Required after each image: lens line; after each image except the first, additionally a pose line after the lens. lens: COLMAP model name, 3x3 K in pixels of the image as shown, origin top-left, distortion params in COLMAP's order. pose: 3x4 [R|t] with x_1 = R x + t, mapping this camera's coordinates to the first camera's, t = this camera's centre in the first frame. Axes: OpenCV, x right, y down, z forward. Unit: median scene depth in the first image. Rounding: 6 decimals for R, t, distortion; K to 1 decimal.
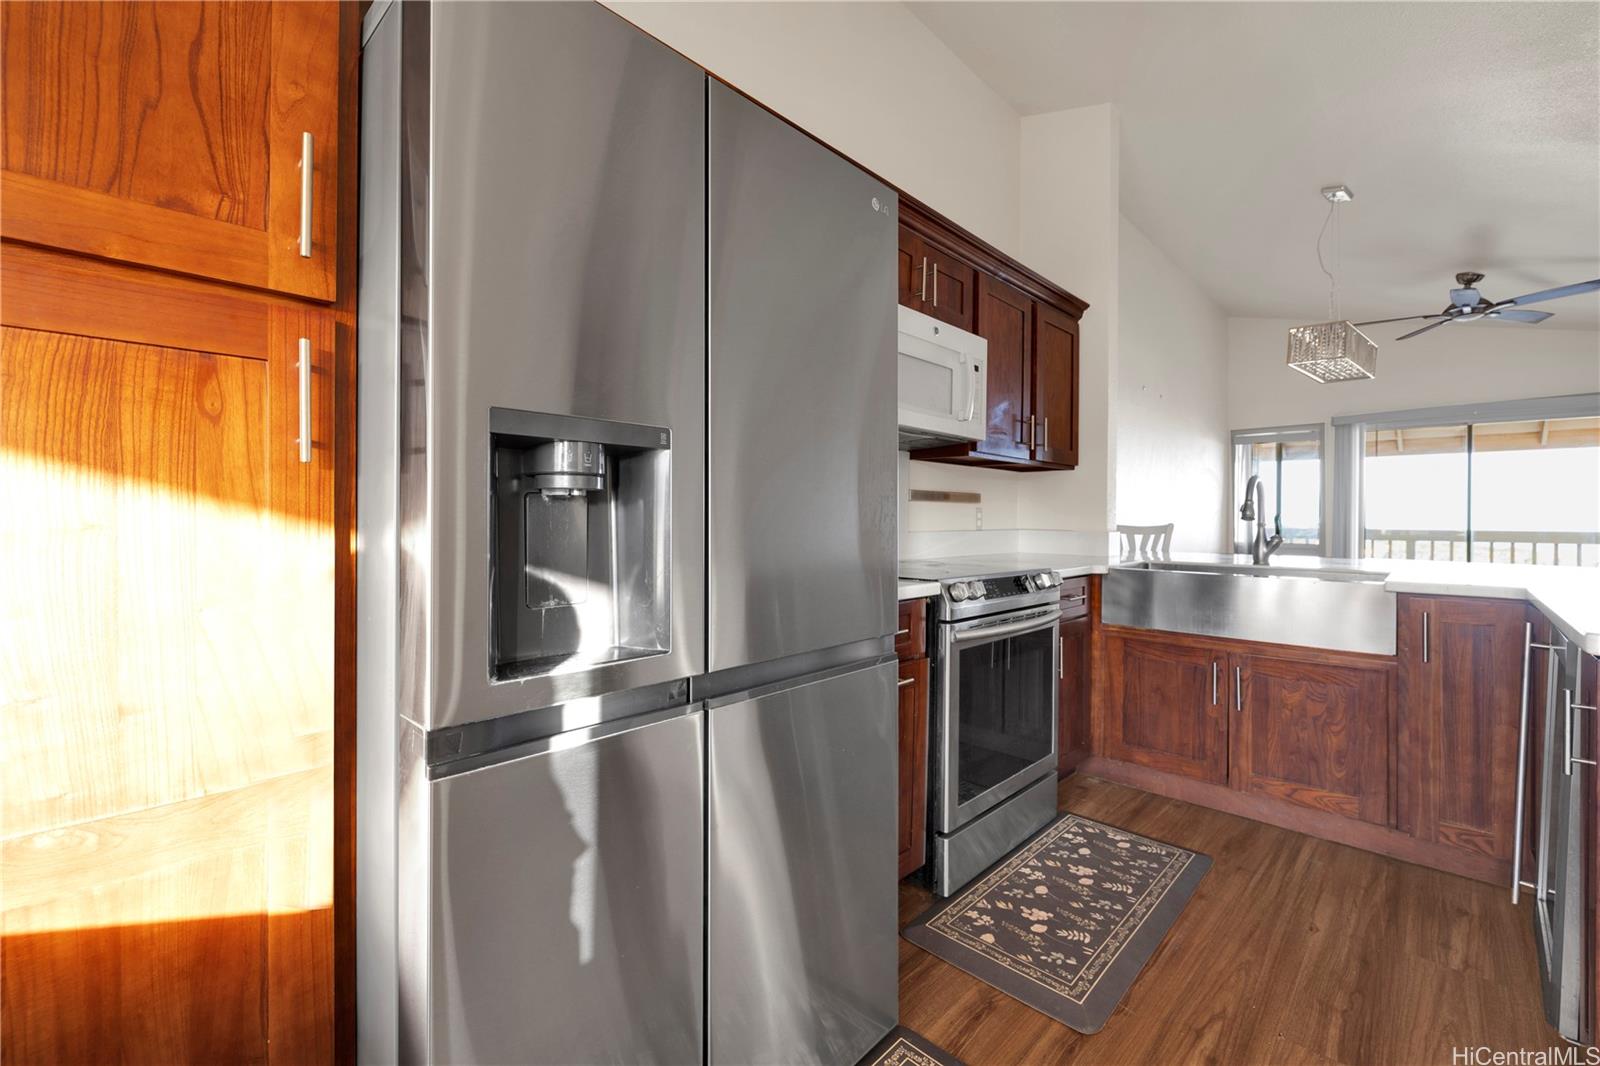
lens RADIAL K [[674.5, 0, 797.1], [0, 674.5, 518.7], [0, 0, 1]] dist [0.000615, -0.001679]
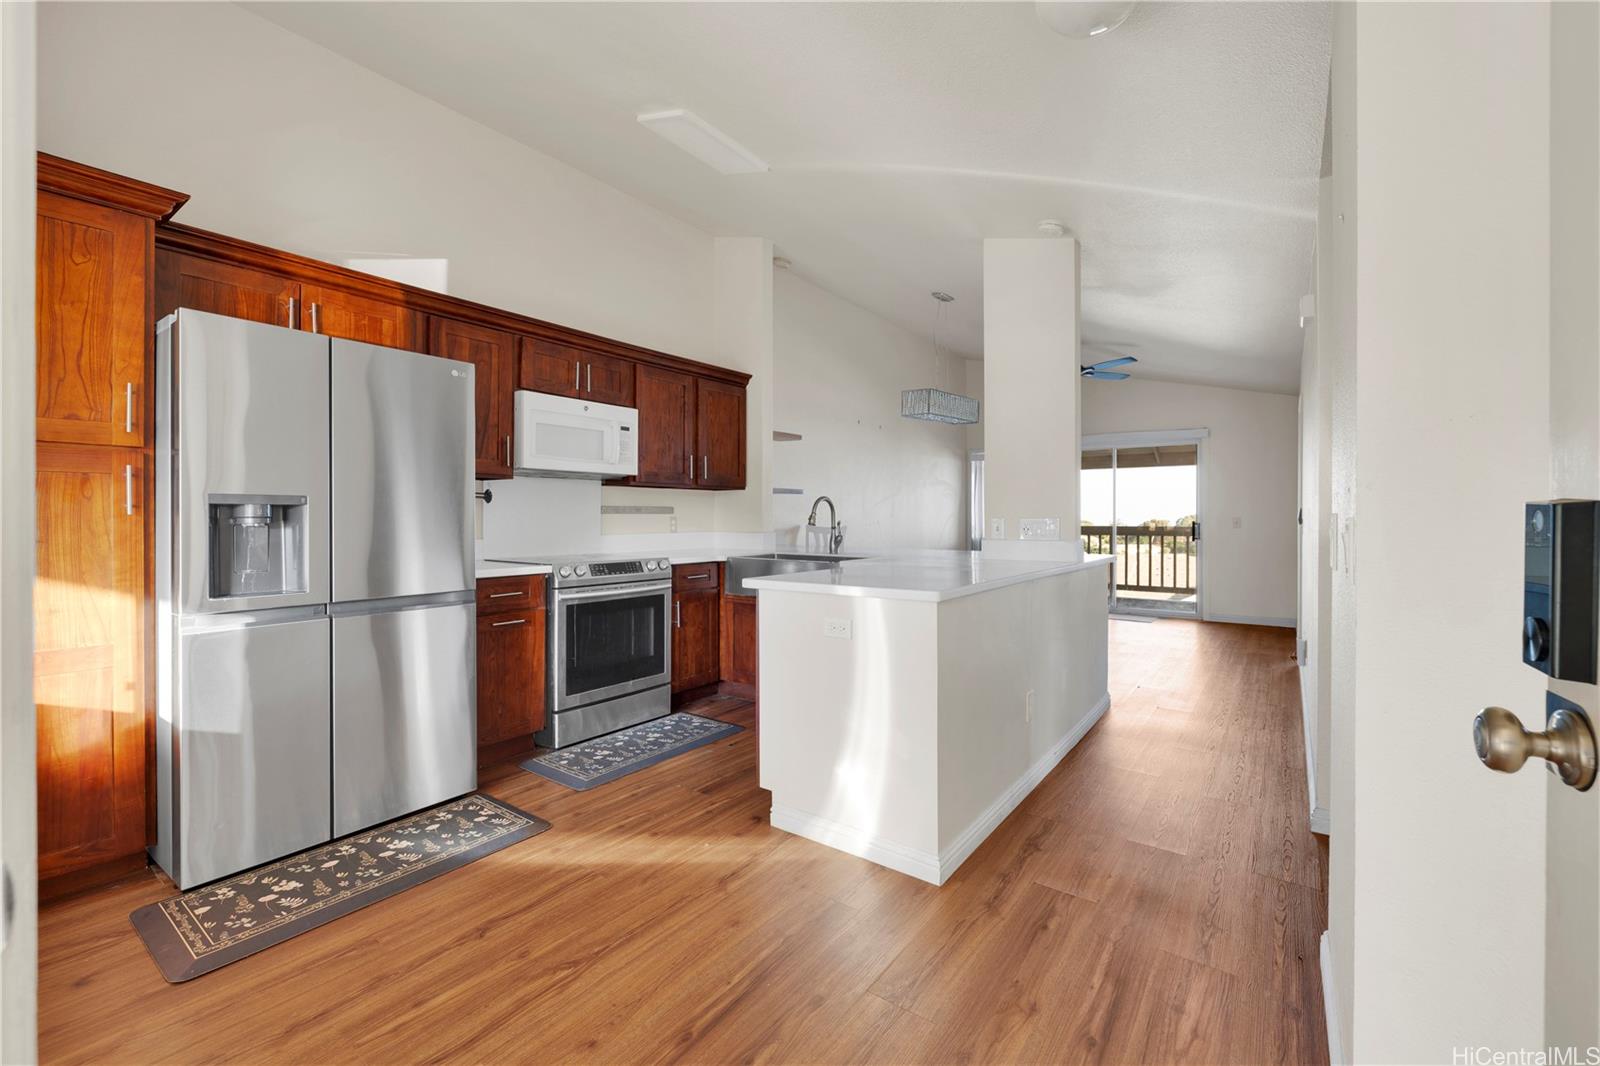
lens RADIAL K [[674.5, 0, 801.7], [0, 674.5, 517.1], [0, 0, 1]] dist [0.000615, -0.001679]
pose [[0.990905, -0.006192, 0.134421, 0.679192], [0.006147, 0.999981, 0.000754, -0.029781], [-0.134423, 0.000079, 0.990924, -0.875040]]
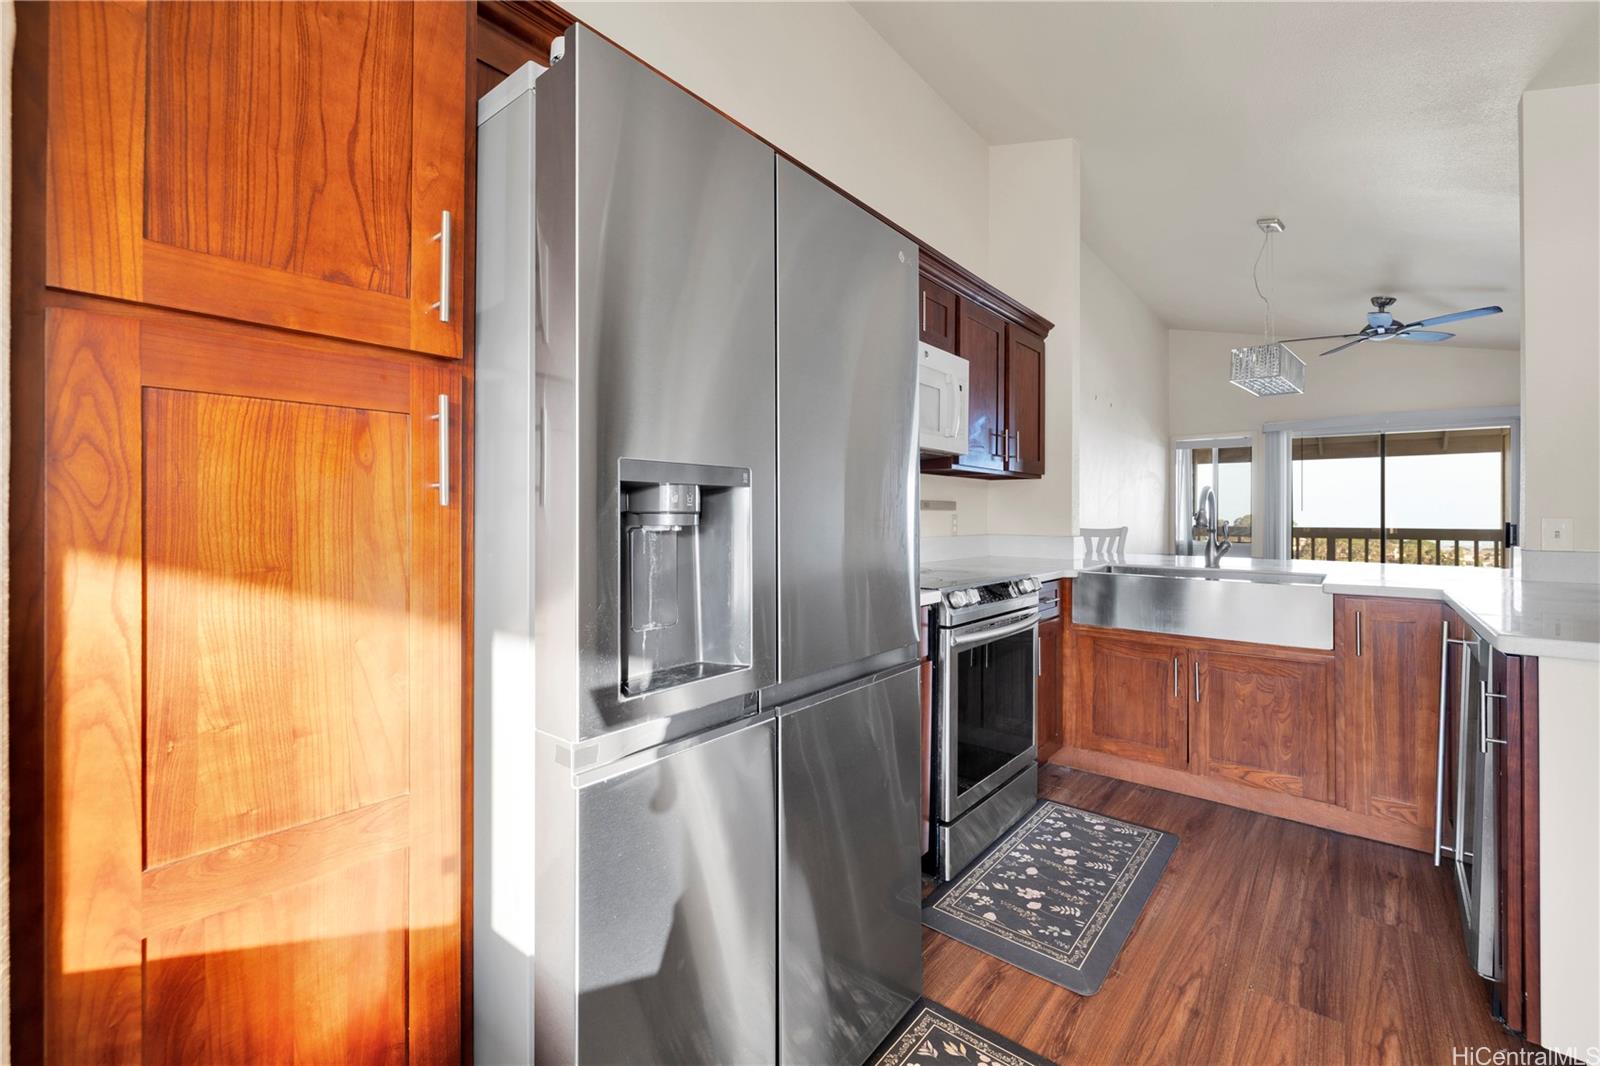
lens RADIAL K [[674.5, 0, 794.1], [0, 674.5, 511.7], [0, 0, 1]] dist [0.000615, -0.001679]
pose [[0.997438, -0.003024, 0.071467, -0.112485], [0.003390, 0.999982, -0.004996, -0.031857], [-0.071450, 0.005226, 0.997430, -0.075240]]
